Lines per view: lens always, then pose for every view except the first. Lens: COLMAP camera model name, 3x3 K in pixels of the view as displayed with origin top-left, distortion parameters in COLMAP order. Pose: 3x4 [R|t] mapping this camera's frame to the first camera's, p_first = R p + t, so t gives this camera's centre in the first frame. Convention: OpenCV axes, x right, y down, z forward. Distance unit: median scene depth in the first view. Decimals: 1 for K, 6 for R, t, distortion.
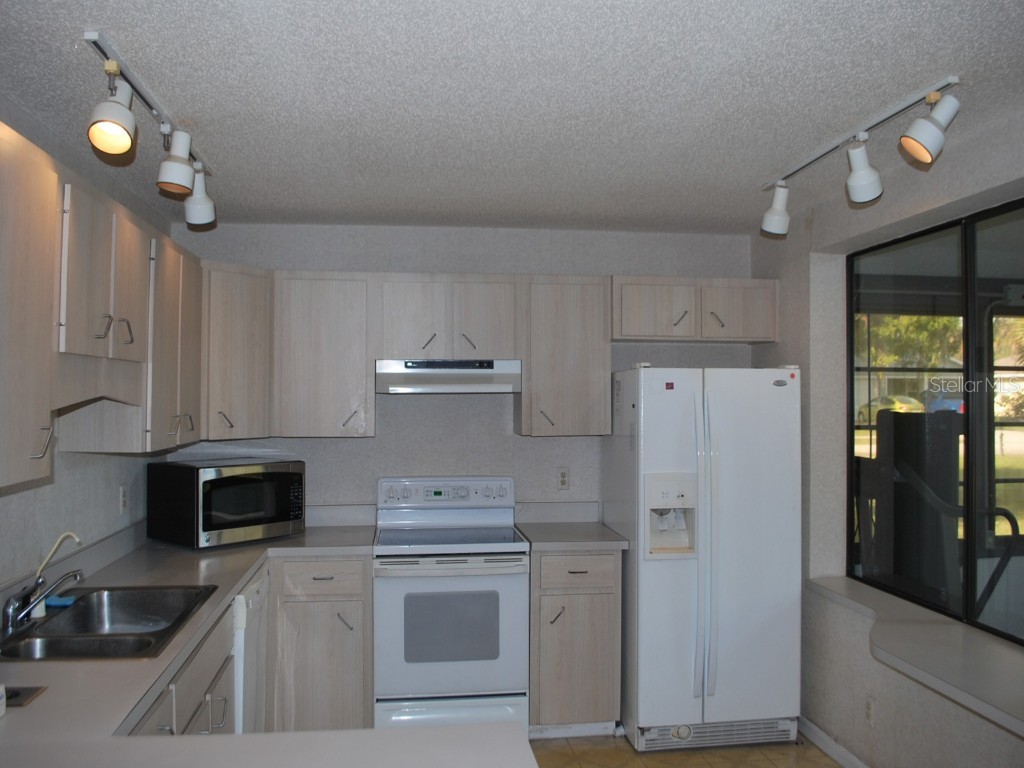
lens RADIAL K [[808.9, 0, 511.0], [0, 808.9, 378.1], [0, 0, 1]] dist [-0.085824, 0.005616]
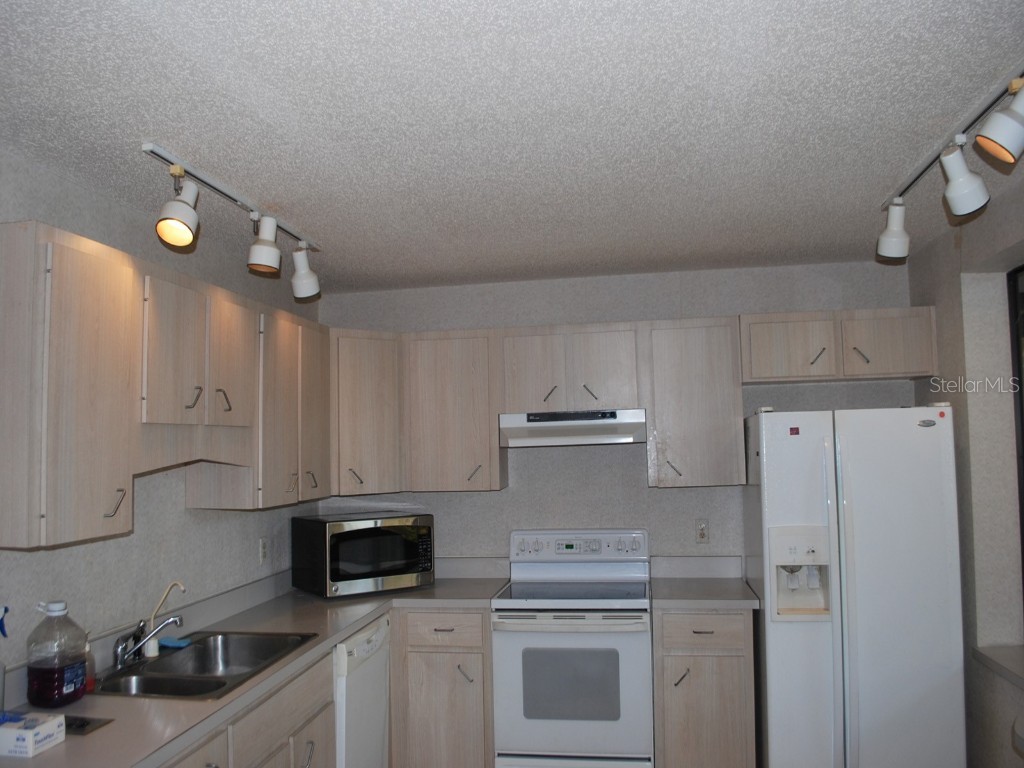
lens RADIAL K [[809.9, 0, 504.4], [0, 809.9, 385.8], [0, 0, 1]] dist [-0.084933, 0.006235]
pose [[0.954897, -0.047406, -0.293128, 0.151270], [0.033283, 0.998040, -0.052986, -0.004408], [0.295066, 0.040840, 0.954604, 0.028440]]
